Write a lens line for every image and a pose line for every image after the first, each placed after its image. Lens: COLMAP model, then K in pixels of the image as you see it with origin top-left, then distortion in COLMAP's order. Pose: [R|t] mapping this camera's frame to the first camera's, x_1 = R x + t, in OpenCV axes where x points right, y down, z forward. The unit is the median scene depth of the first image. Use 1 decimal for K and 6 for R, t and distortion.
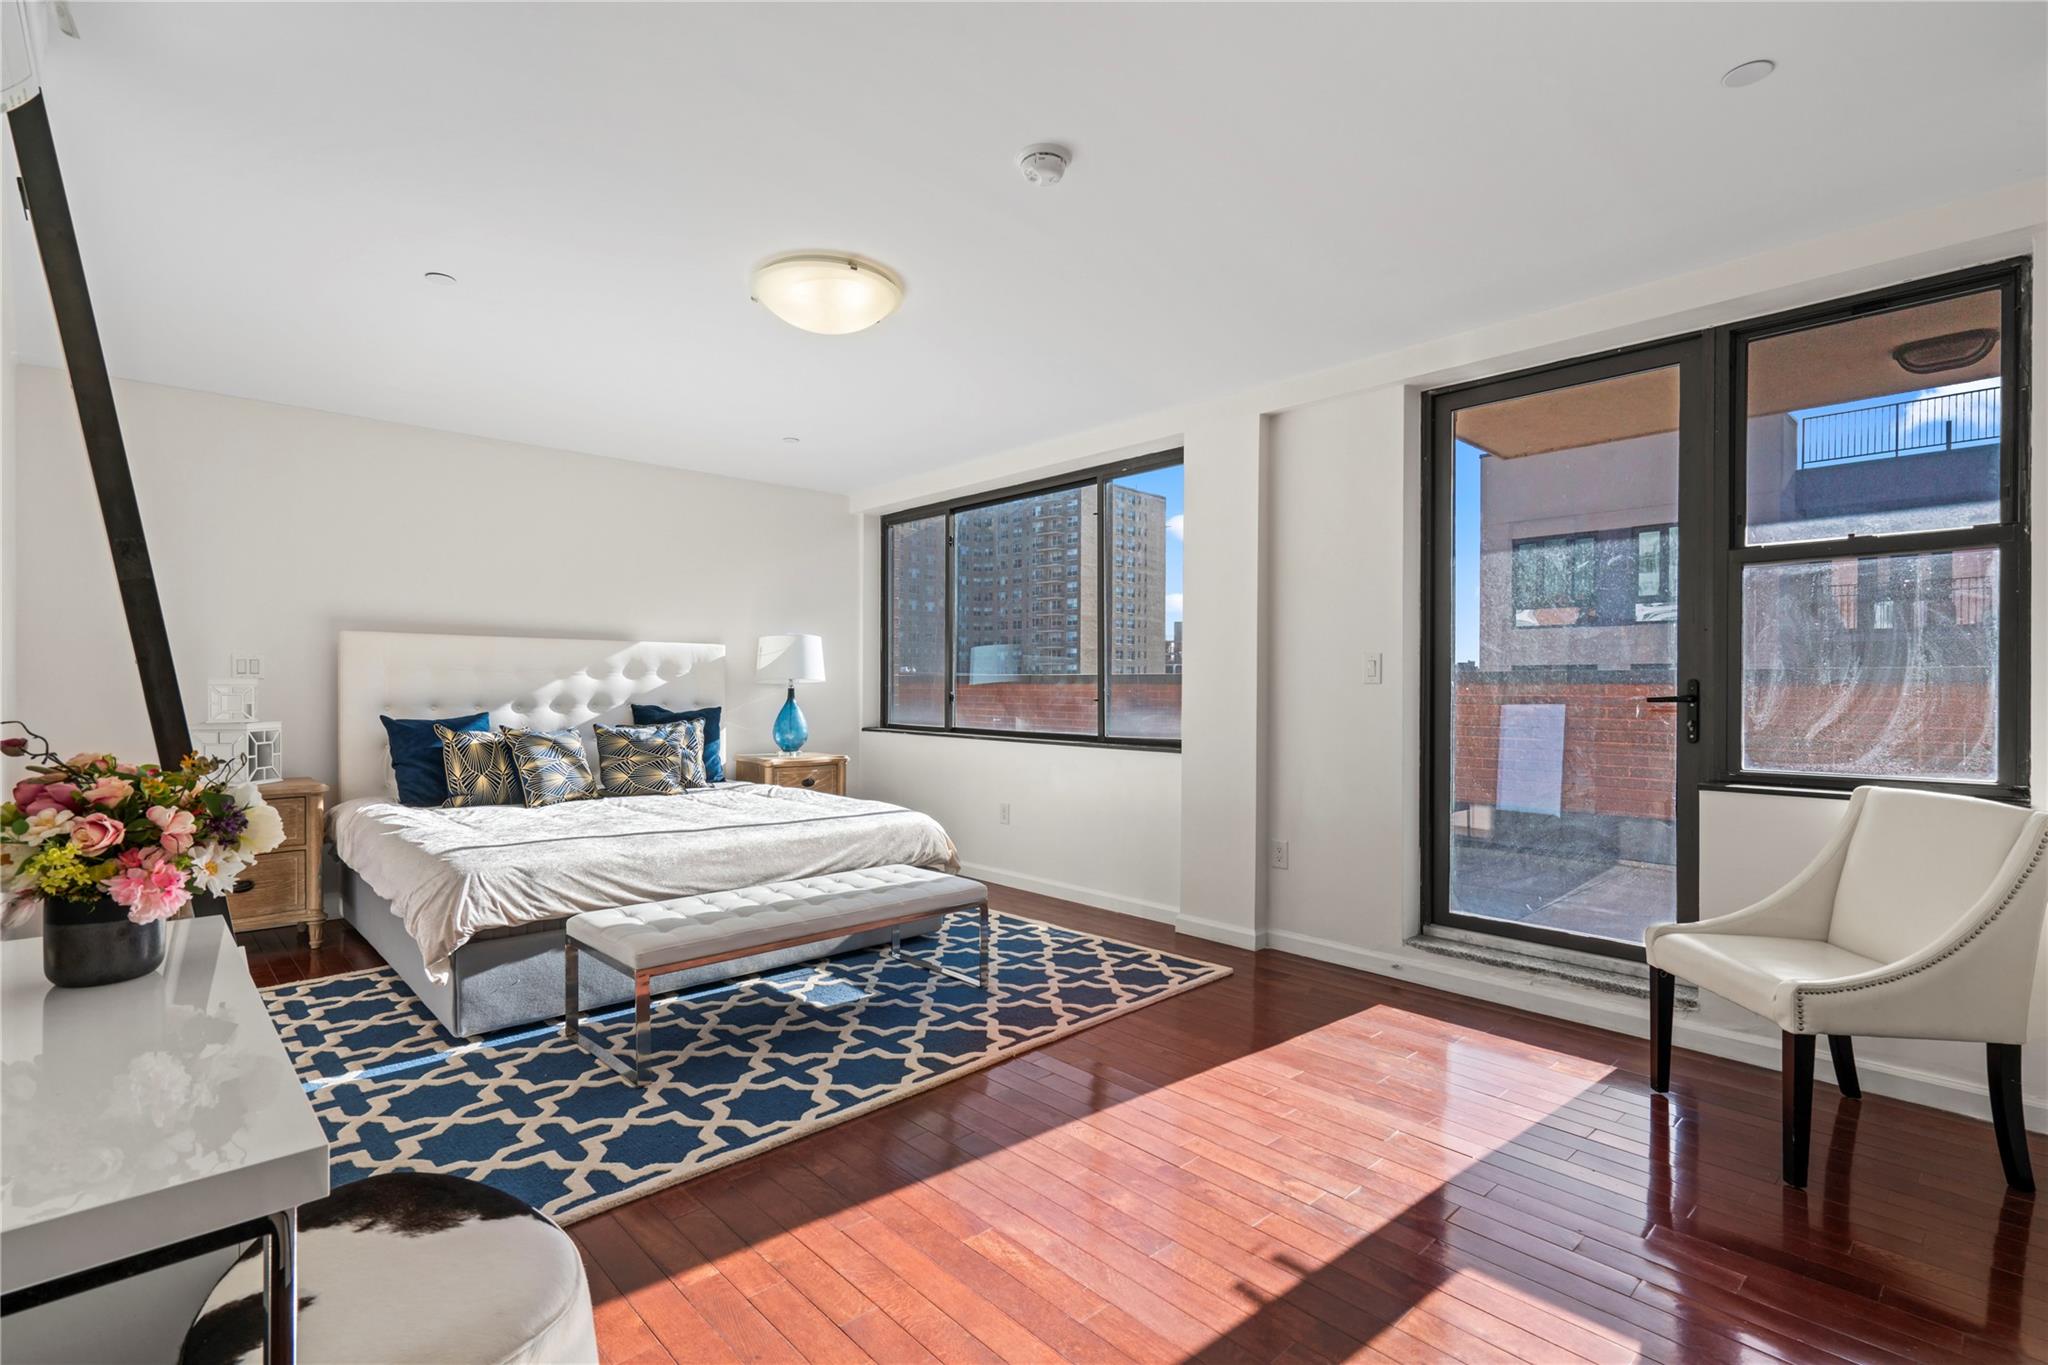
lens RADIAL K [[949.6, 0, 1018.5], [0, 949.6, 695.9], [0, 0, 1]] dist [-0.005574, 0.003197]
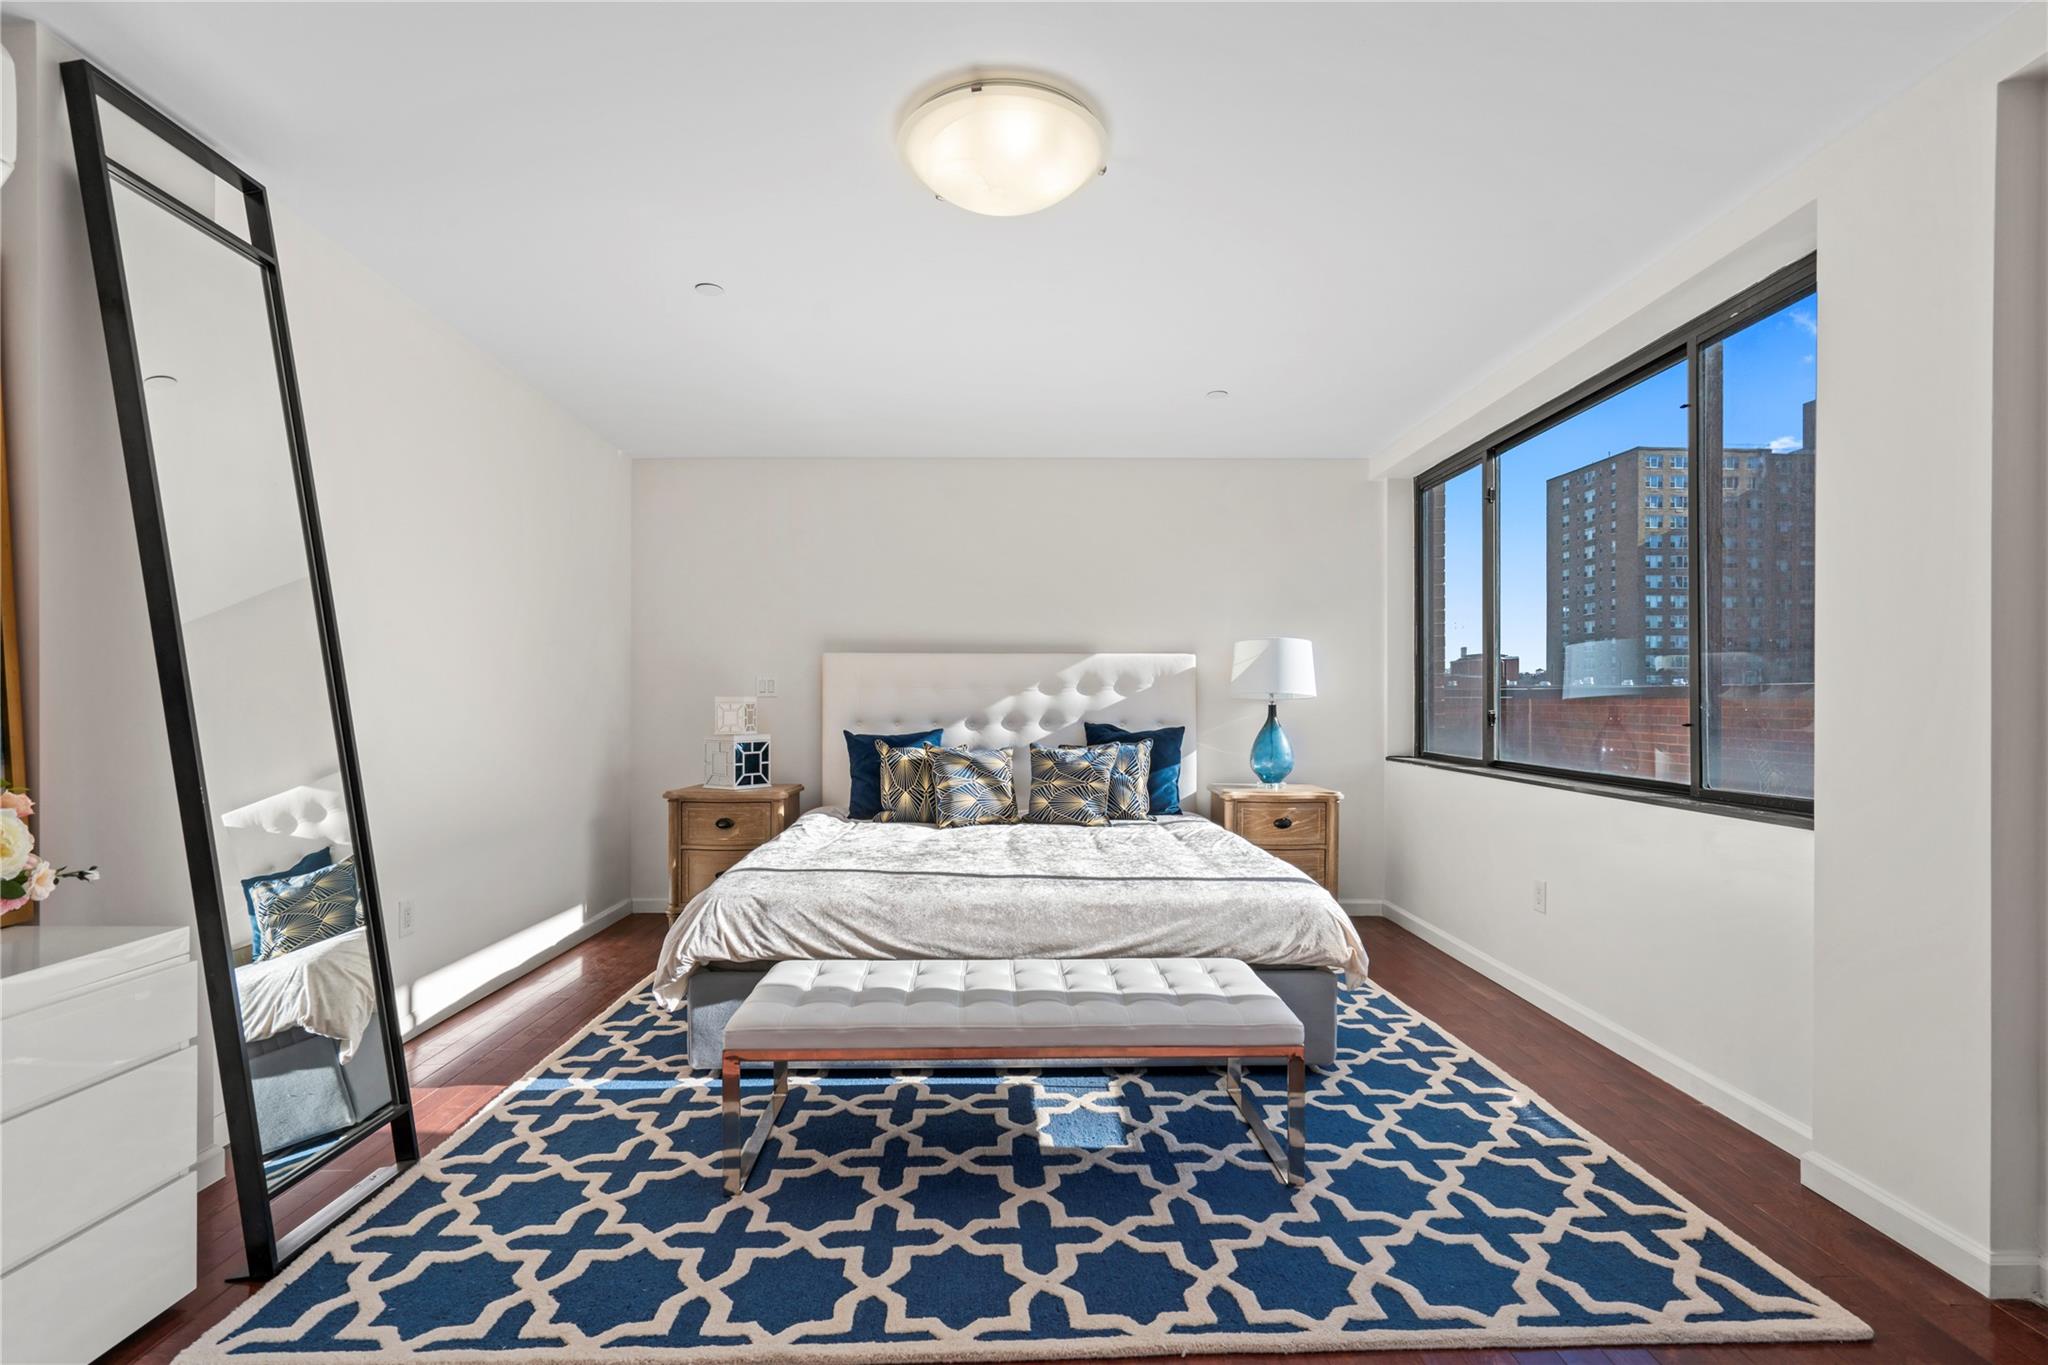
lens RADIAL K [[949.6, 0, 1023.5], [0, 949.6, 702.6], [0, 0, 1]] dist [-0.005574, 0.003197]
pose [[0.734332, -0.002684, -0.678786, 0.233973], [-0.004717, 0.999948, -0.009057, -0.002410], [0.678775, 0.009852, 0.734281, 0.392073]]
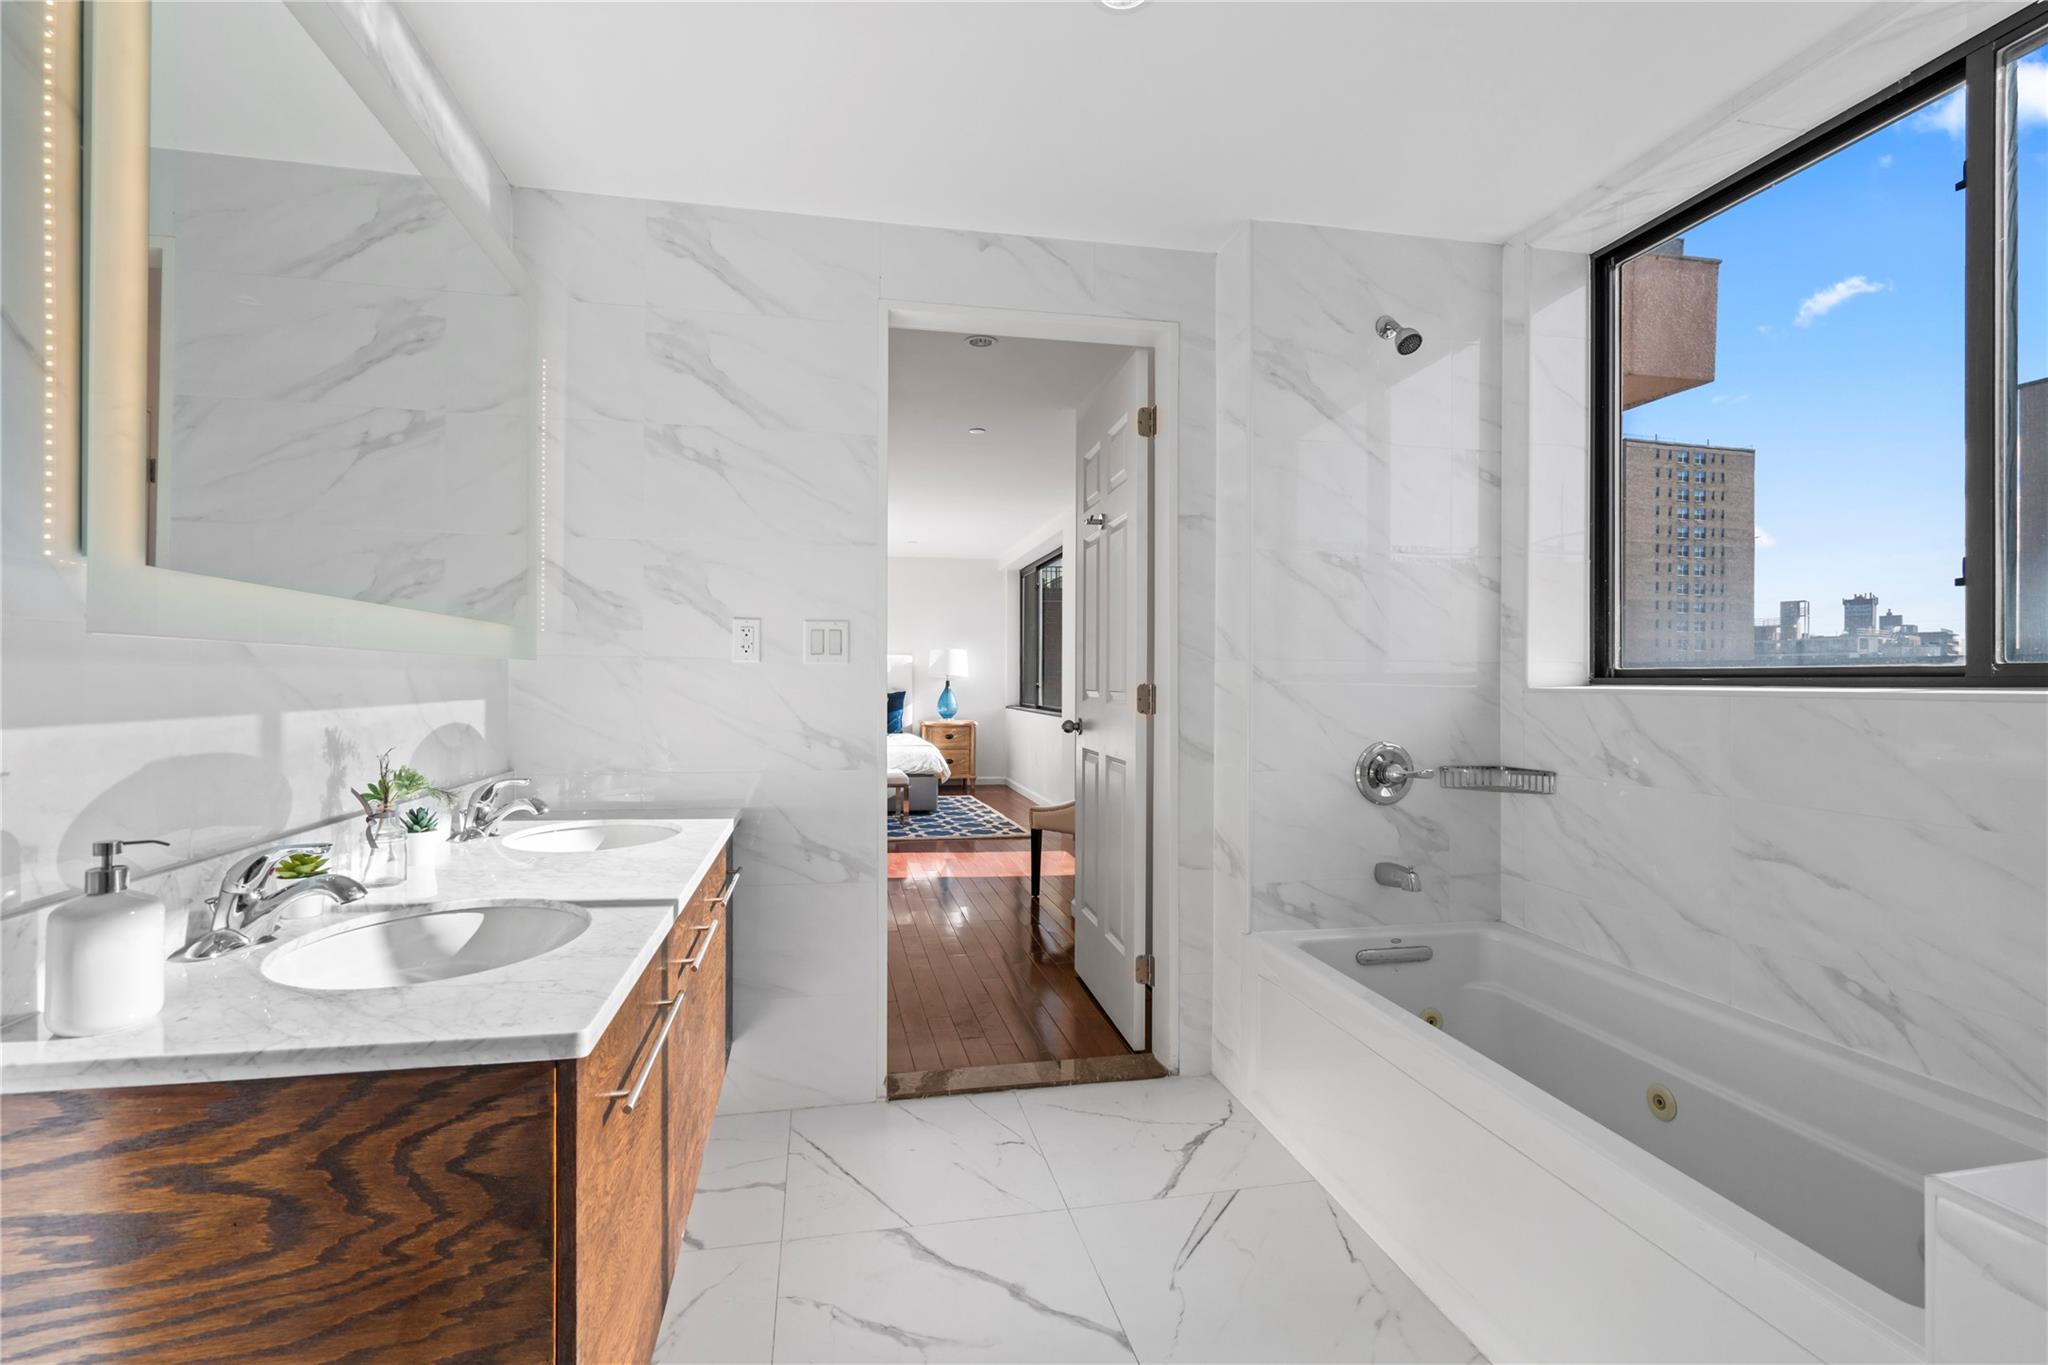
lens RADIAL K [[949.6, 0, 1018.1], [0, 949.6, 683.6], [0, 0, 1]] dist [-0.005574, 0.003197]
pose [[0.849009, 0.001802, -0.528376, 1.138886], [-0.005837, 0.999965, -0.005970, 0.009539], [0.528347, 0.008153, 0.848989, -0.545446]]
